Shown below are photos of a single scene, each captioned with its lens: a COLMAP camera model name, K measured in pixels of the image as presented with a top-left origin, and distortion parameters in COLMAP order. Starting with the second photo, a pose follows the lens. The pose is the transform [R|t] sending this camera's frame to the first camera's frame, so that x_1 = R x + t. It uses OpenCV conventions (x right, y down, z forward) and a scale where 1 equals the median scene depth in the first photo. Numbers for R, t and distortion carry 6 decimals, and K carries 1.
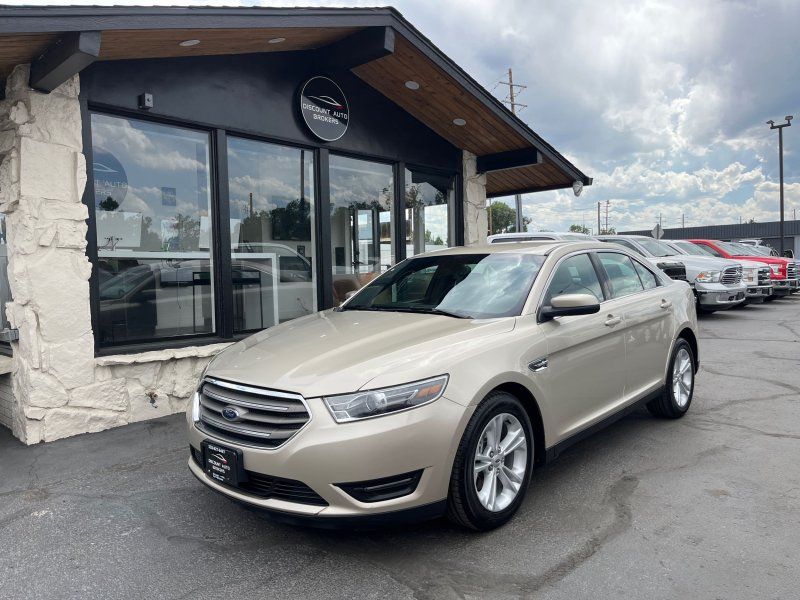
lens RADIAL K [[599.2, 0, 402.6], [0, 599.2, 303.4], [0, 0, 1]] dist [0.037959, -0.065036]
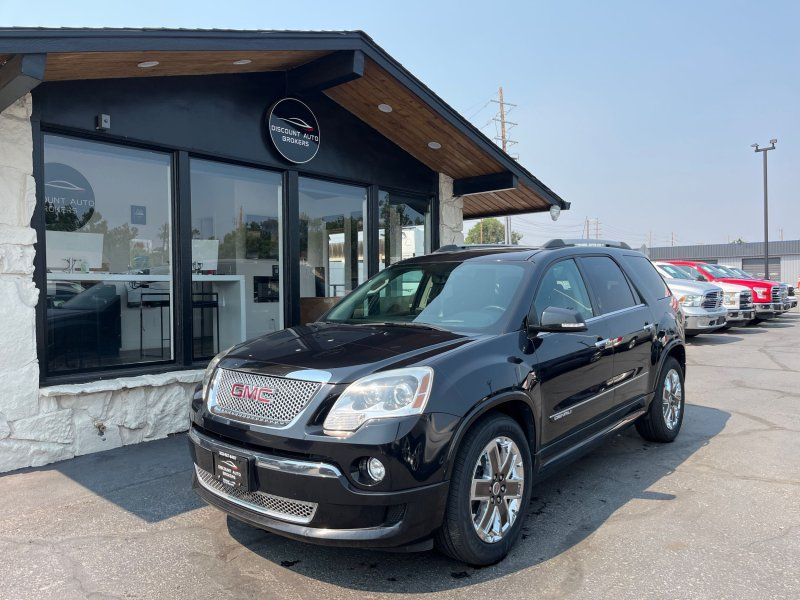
lens RADIAL K [[600.0, 0, 402.1], [0, 600.0, 302.6], [0, 0, 1]] dist [0.040981, -0.076558]
pose [[0.999789, 0.013426, 0.015578, 0.039634], [-0.013034, 0.999602, -0.025030, -0.023861], [-0.015908, 0.024822, 0.999565, 0.024936]]
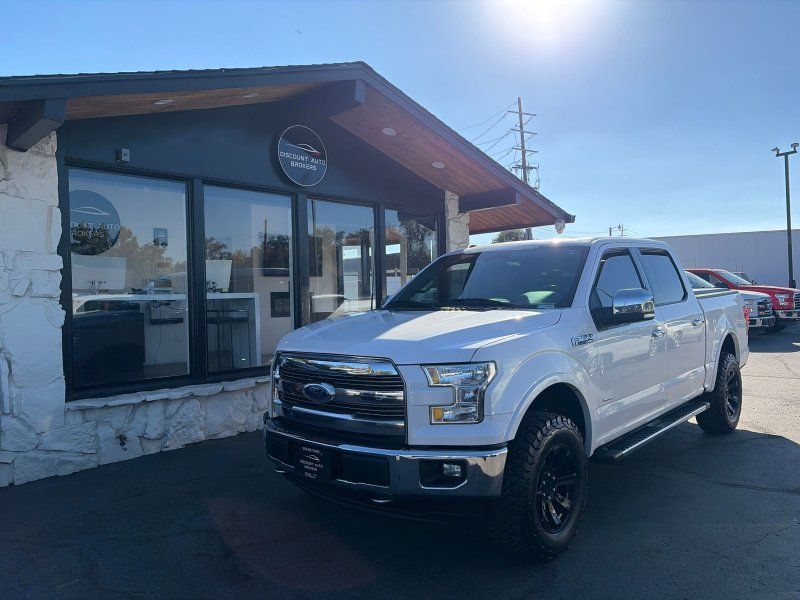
lens RADIAL K [[596.7, 0, 399.0], [0, 596.7, 302.9], [0, 0, 1]] dist [0.010150, -0.005728]
pose [[0.999533, -0.000593, -0.030536, 0.077829], [-0.000651, 0.999170, -0.040722, -0.032233], [0.030535, 0.040723, 0.998704, -0.015213]]
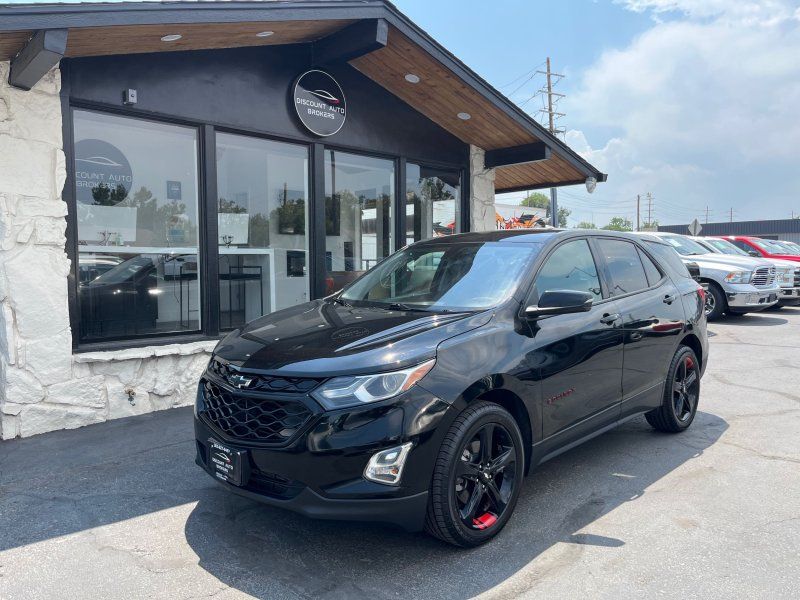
lens RADIAL K [[601.2, 0, 399.2], [0, 601.2, 300.7], [0, 0, 1]] dist [0.033251, -0.061040]
pose [[0.997872, 0.020051, -0.062039, 0.075797], [-0.019403, 0.999751, 0.011032, -0.017150], [0.062244, -0.009805, 0.998013, 0.027287]]
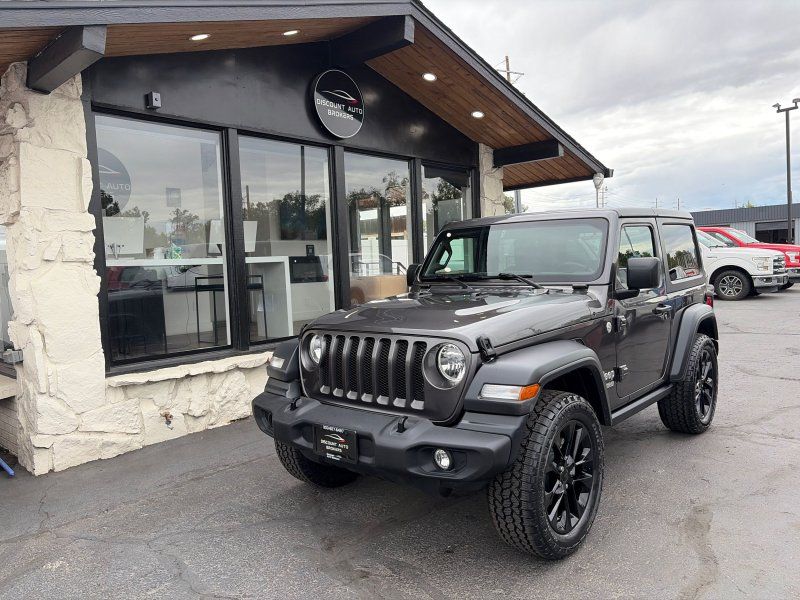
lens RADIAL K [[600.9, 0, 400.3], [0, 600.9, 300.2], [0, 0, 1]] dist [0.009908, 0.000293]
pose [[0.999839, -0.017941, 0.000206, -0.044103], [0.017938, 0.999775, 0.011362, -0.027261], [-0.000410, -0.011356, 0.999935, 0.057194]]
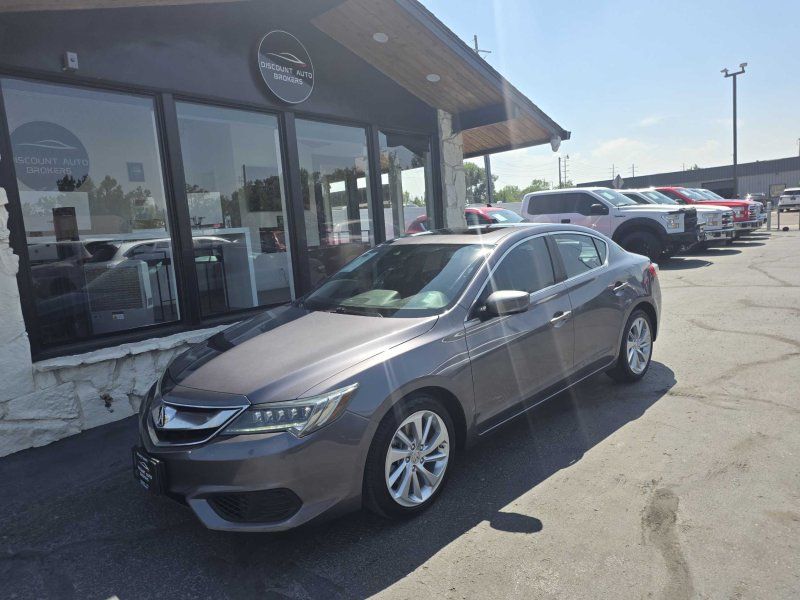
lens RADIAL K [[526.6, 0, 393.2], [0, 526.6, 296.4], [0, 0, 1]] dist [0.058742, -0.052621]
pose [[0.998626, -0.051914, 0.007169, 0.010840], [0.051247, 0.995967, 0.073647, -0.030717], [-0.010963, -0.073178, 0.997259, 0.185341]]
